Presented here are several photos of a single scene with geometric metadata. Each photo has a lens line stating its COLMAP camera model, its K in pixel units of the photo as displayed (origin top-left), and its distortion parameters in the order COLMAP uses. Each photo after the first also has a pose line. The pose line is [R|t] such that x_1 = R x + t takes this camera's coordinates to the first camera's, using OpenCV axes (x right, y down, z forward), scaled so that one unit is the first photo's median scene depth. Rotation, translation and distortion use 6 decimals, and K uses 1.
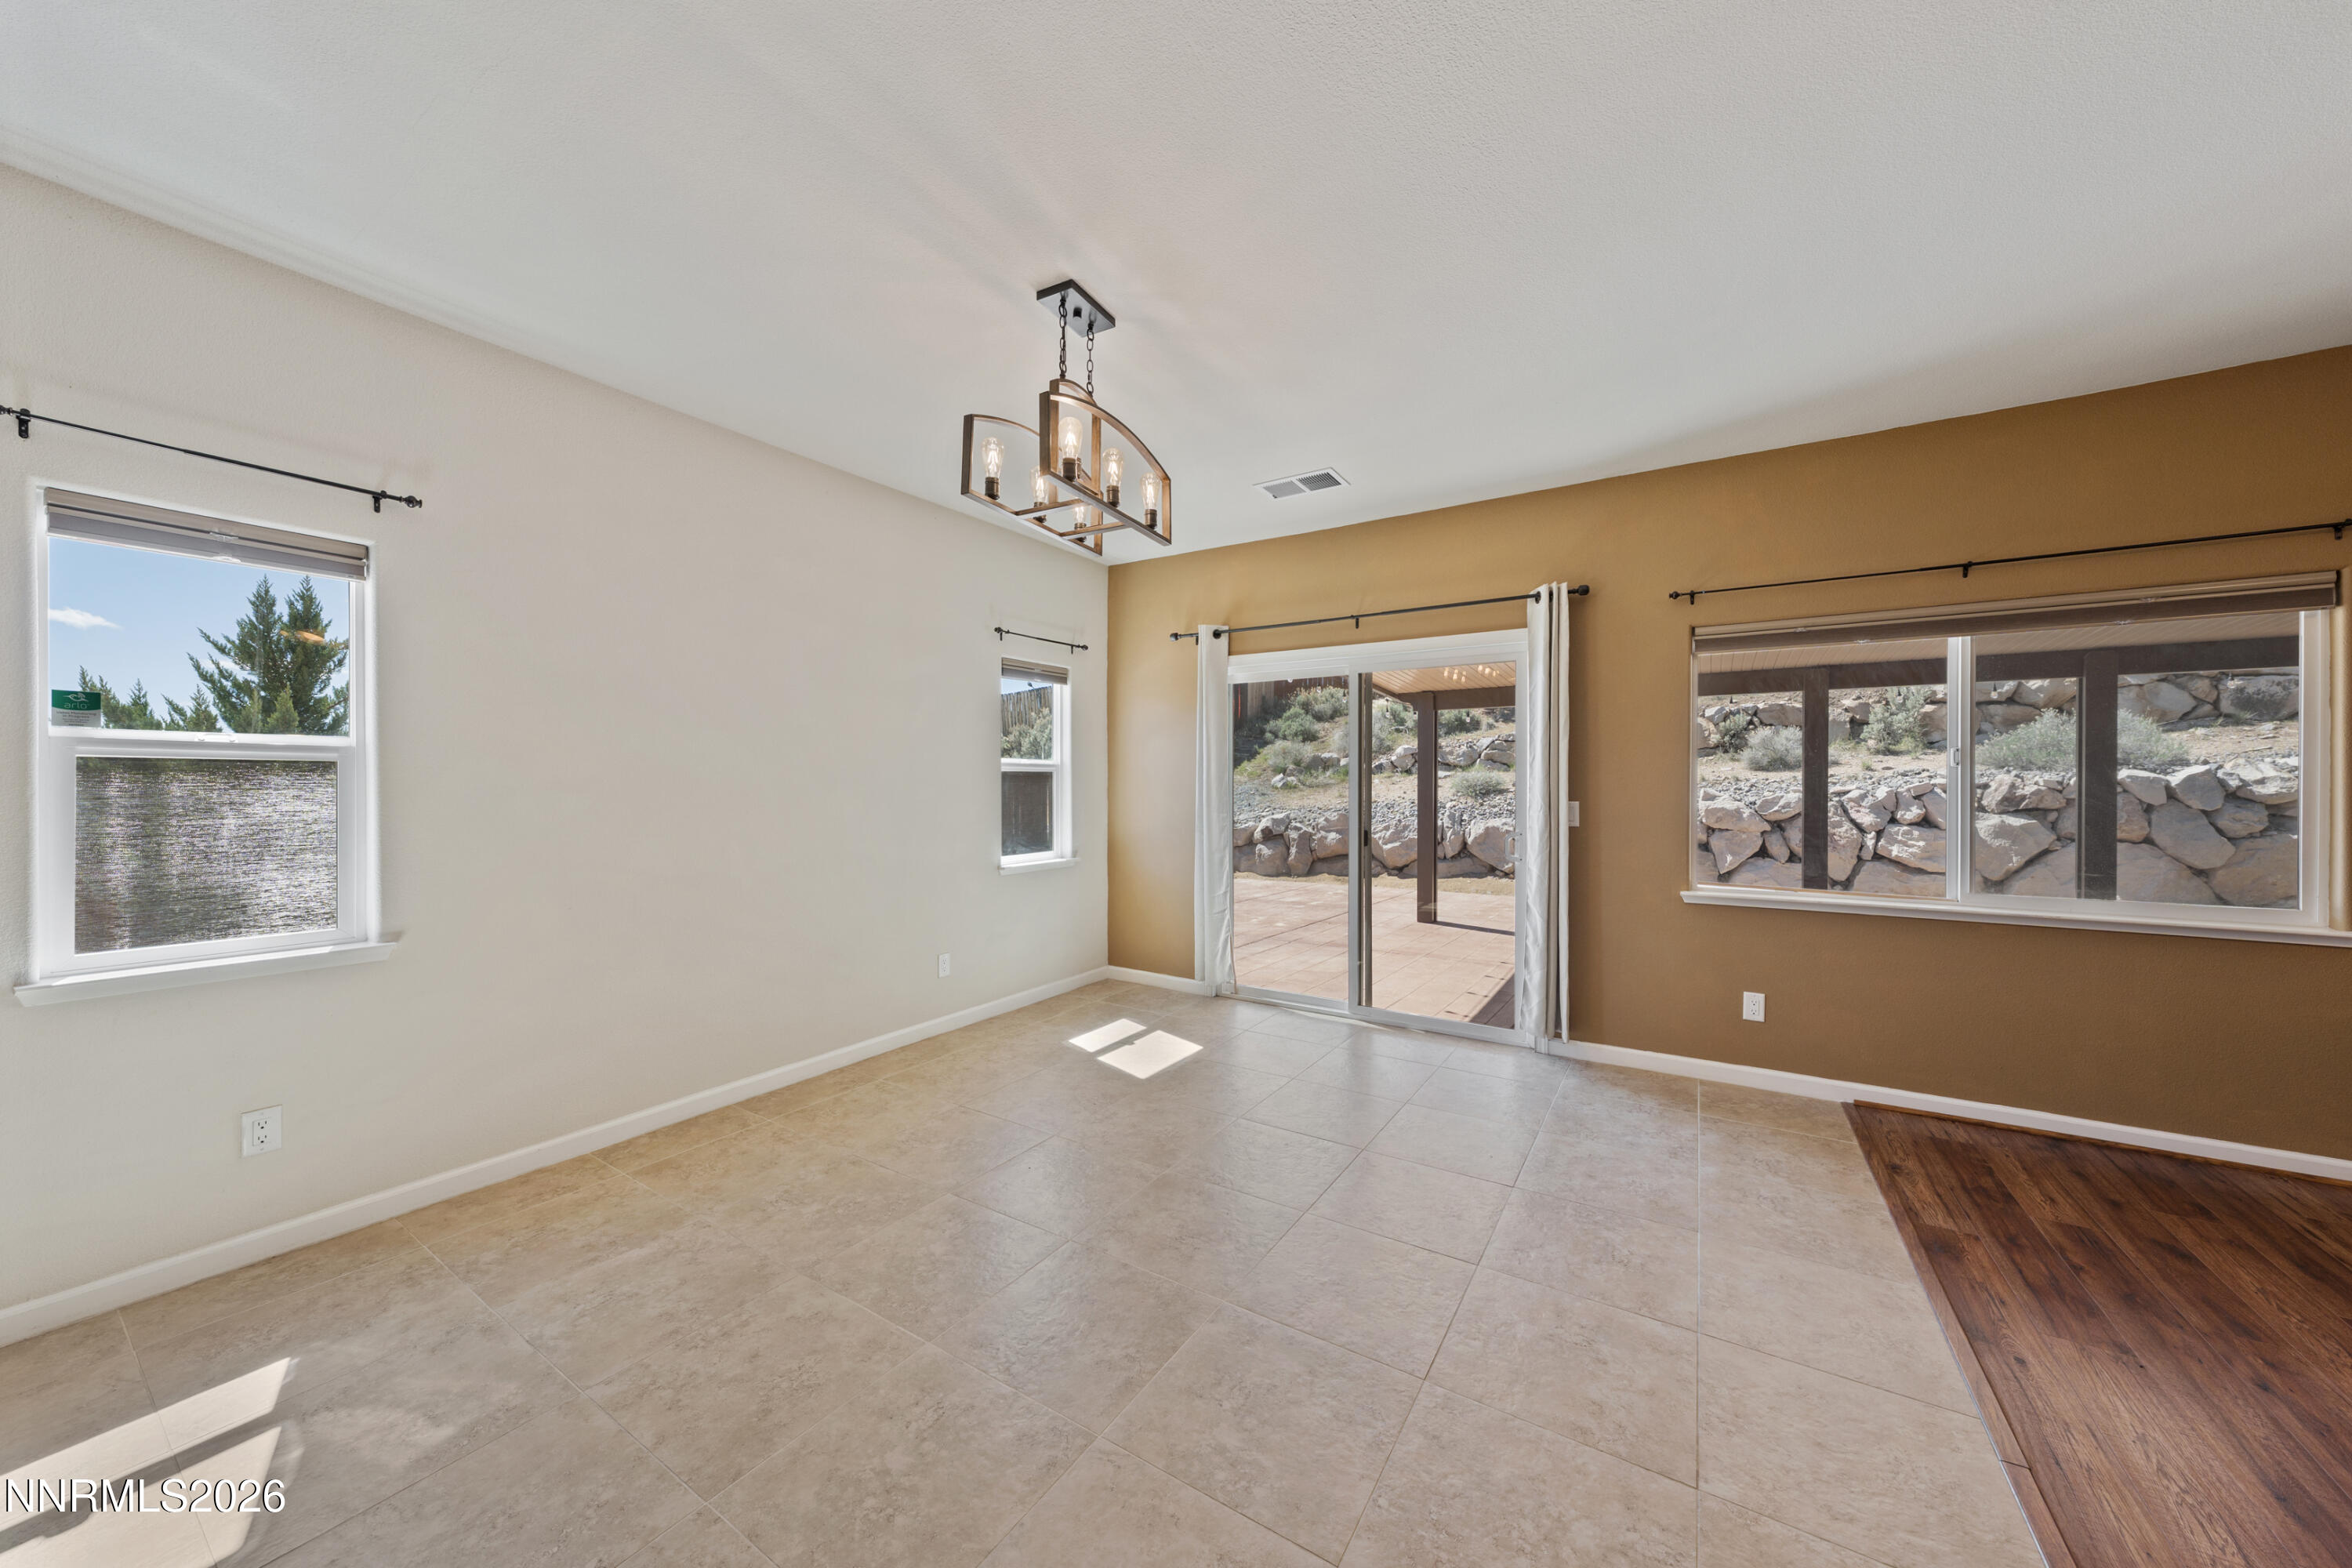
lens RADIAL K [[801.7, 0, 1179.8], [0, 801.7, 788.4], [0, 0, 1]] dist [0.000721, 0.000101]
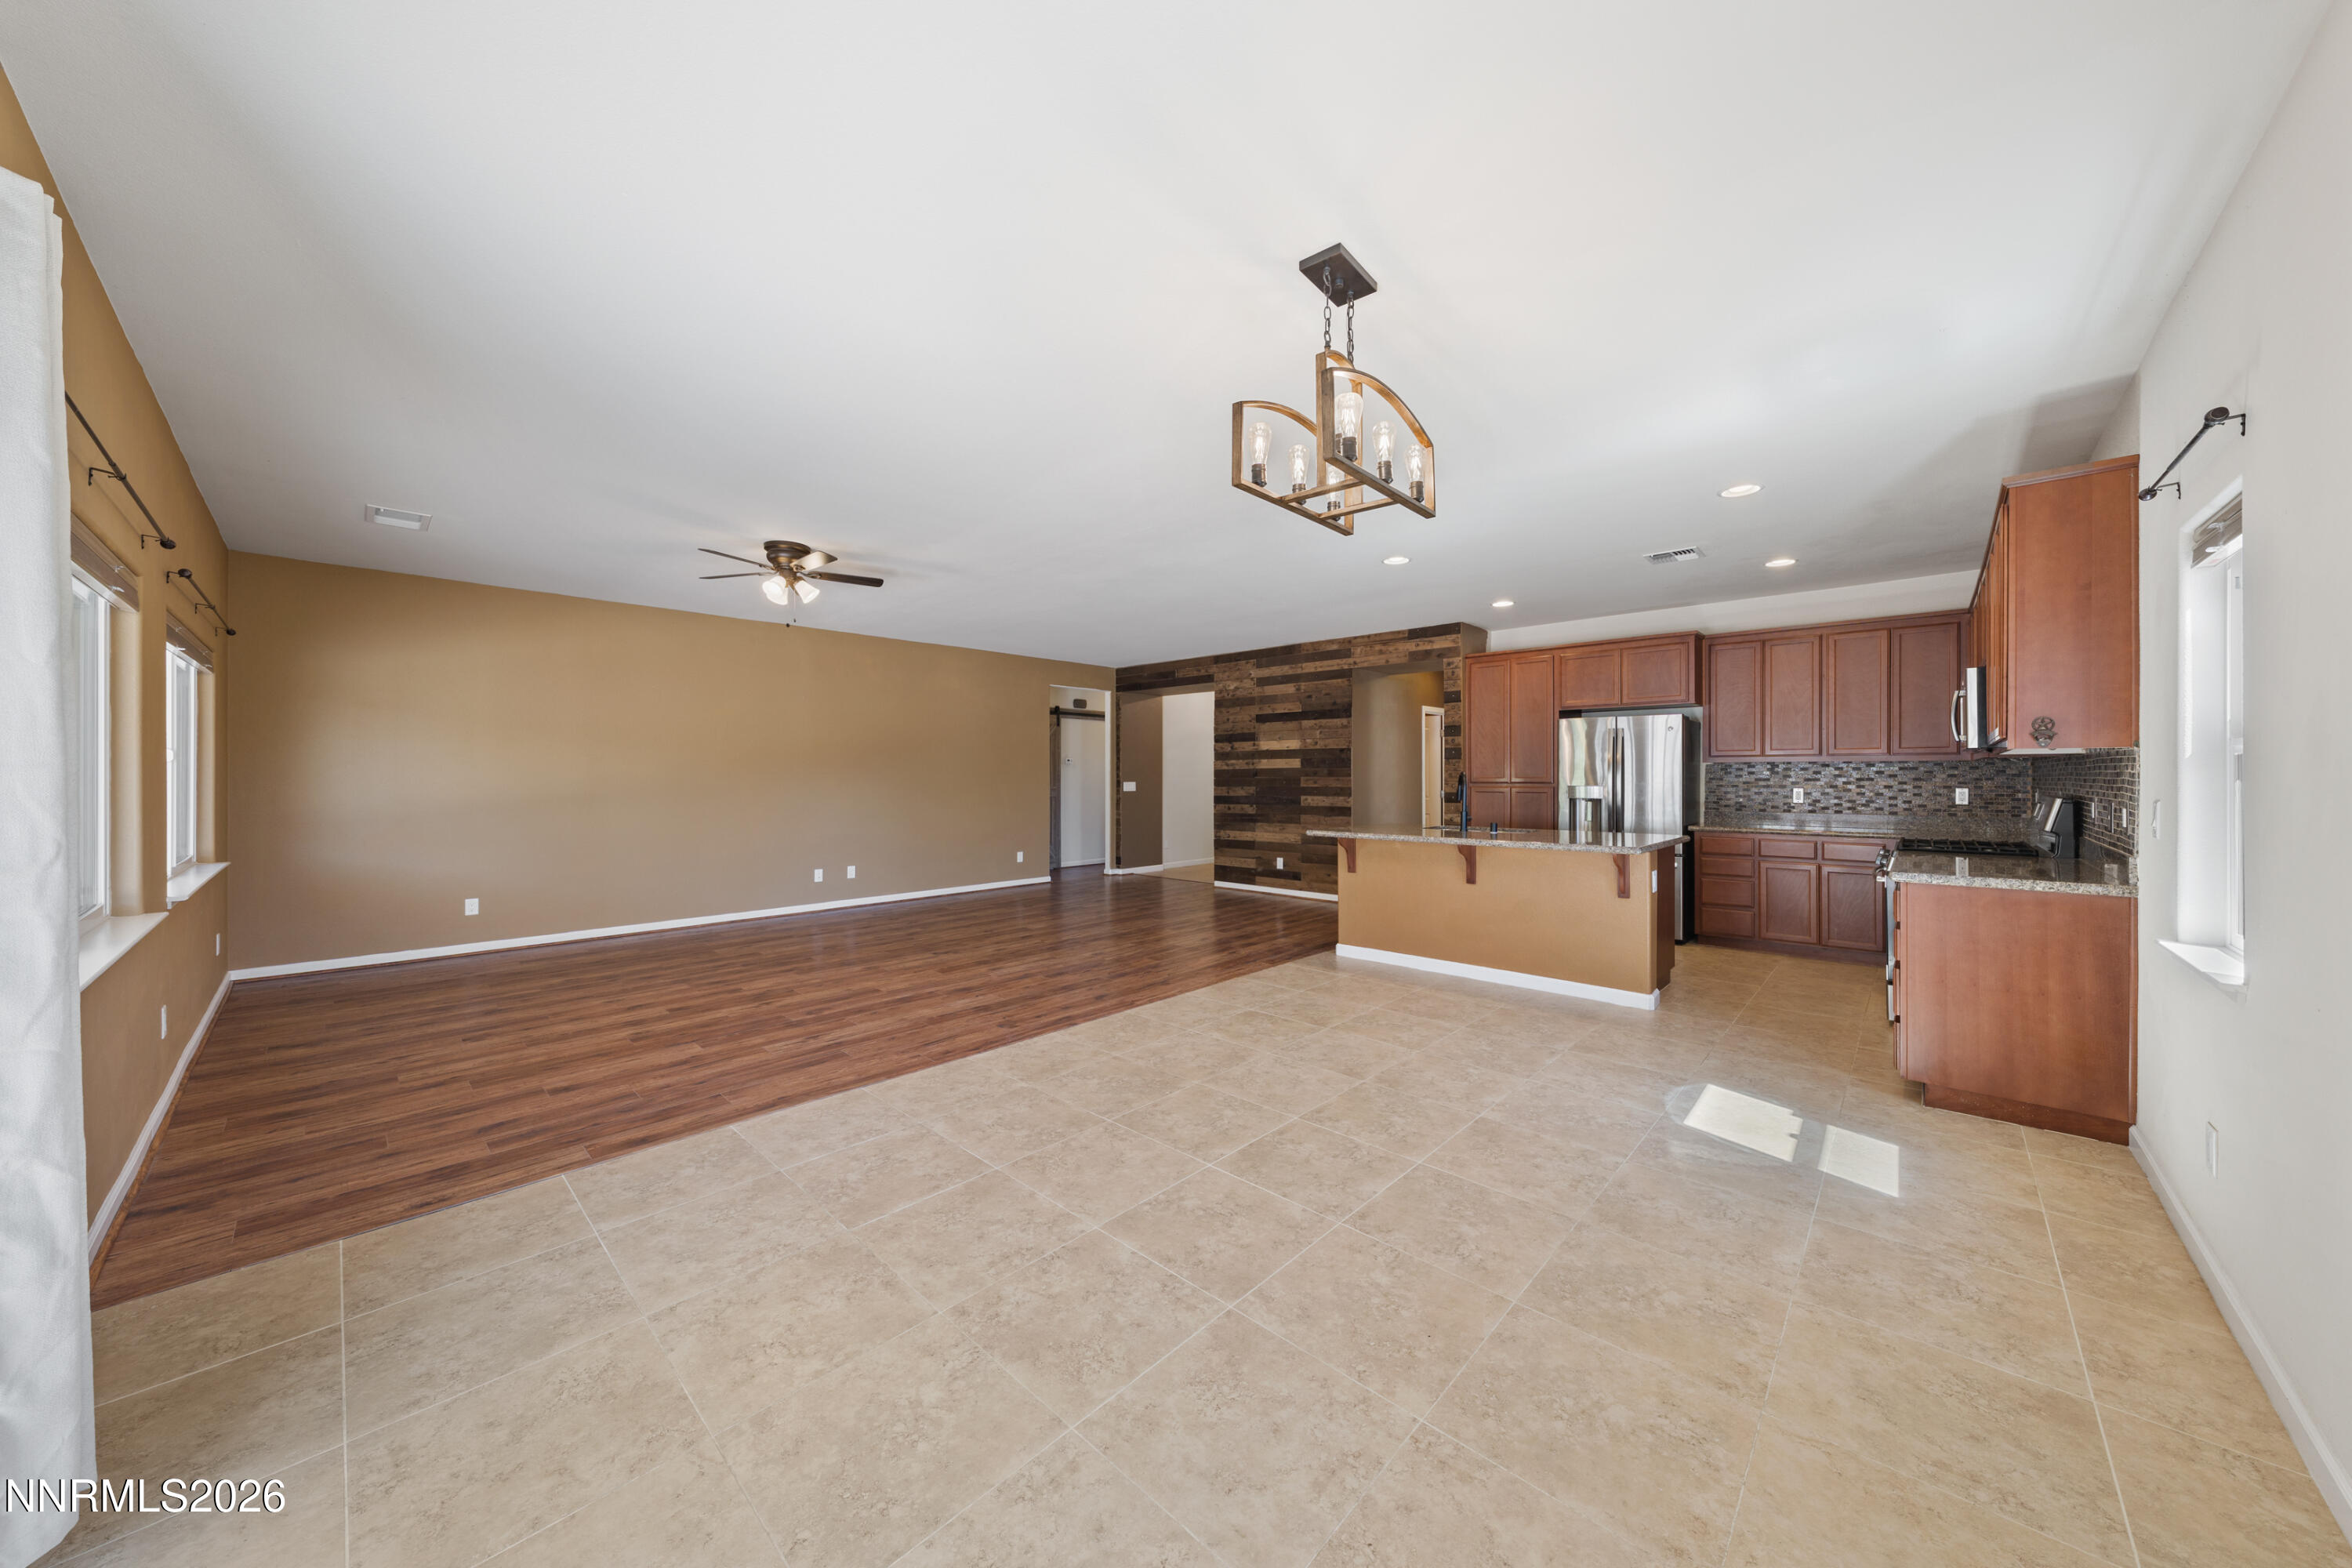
lens RADIAL K [[801.7, 0, 1170.0], [0, 801.7, 772.5], [0, 0, 1]] dist [0.000721, 0.000101]
pose [[-0.982894, -0.000160, 0.184174, -0.030099], [0.000454, 0.999994, 0.003290, -0.004694], [-0.184174, 0.003317, -0.982888, 0.543247]]
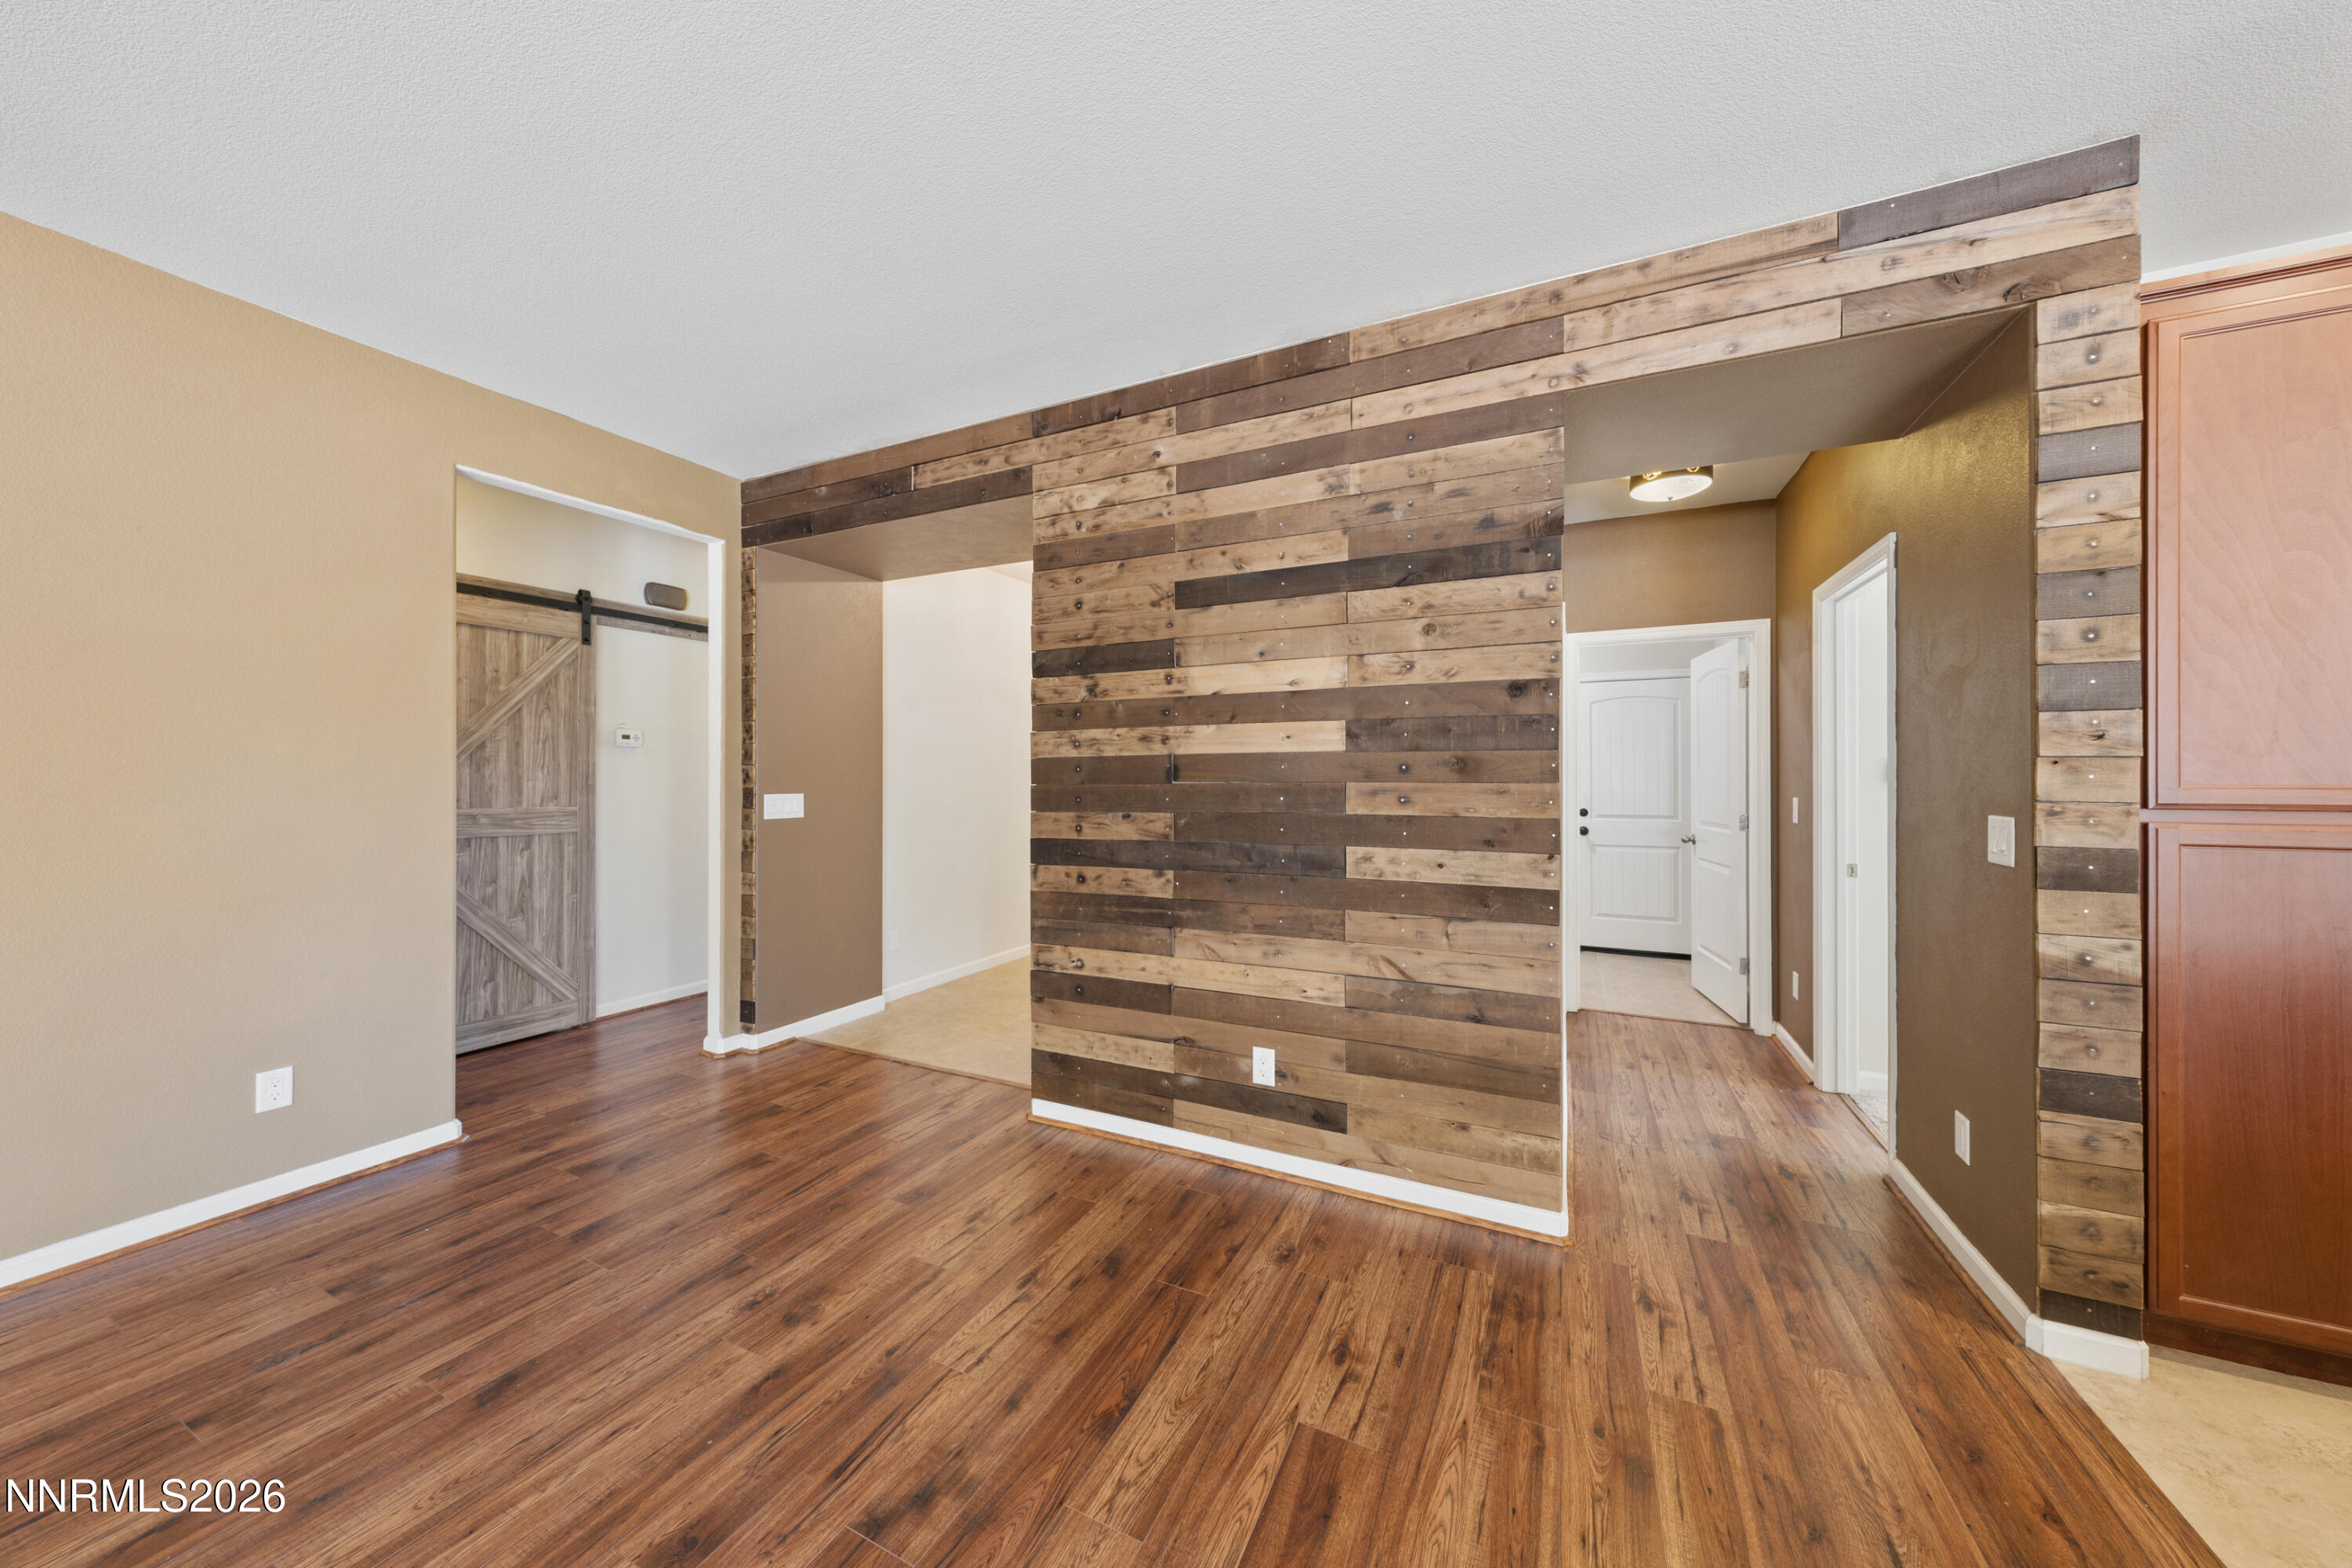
lens RADIAL K [[801.7, 0, 1170.2], [0, 801.7, 776.4], [0, 0, 1]] dist [0.000721, 0.000101]
pose [[-0.993549, -0.003352, -0.113355, 0.089971], [-0.003802, 0.999986, 0.003751, 0.001182], [0.113341, 0.004158, -0.993547, -0.171466]]
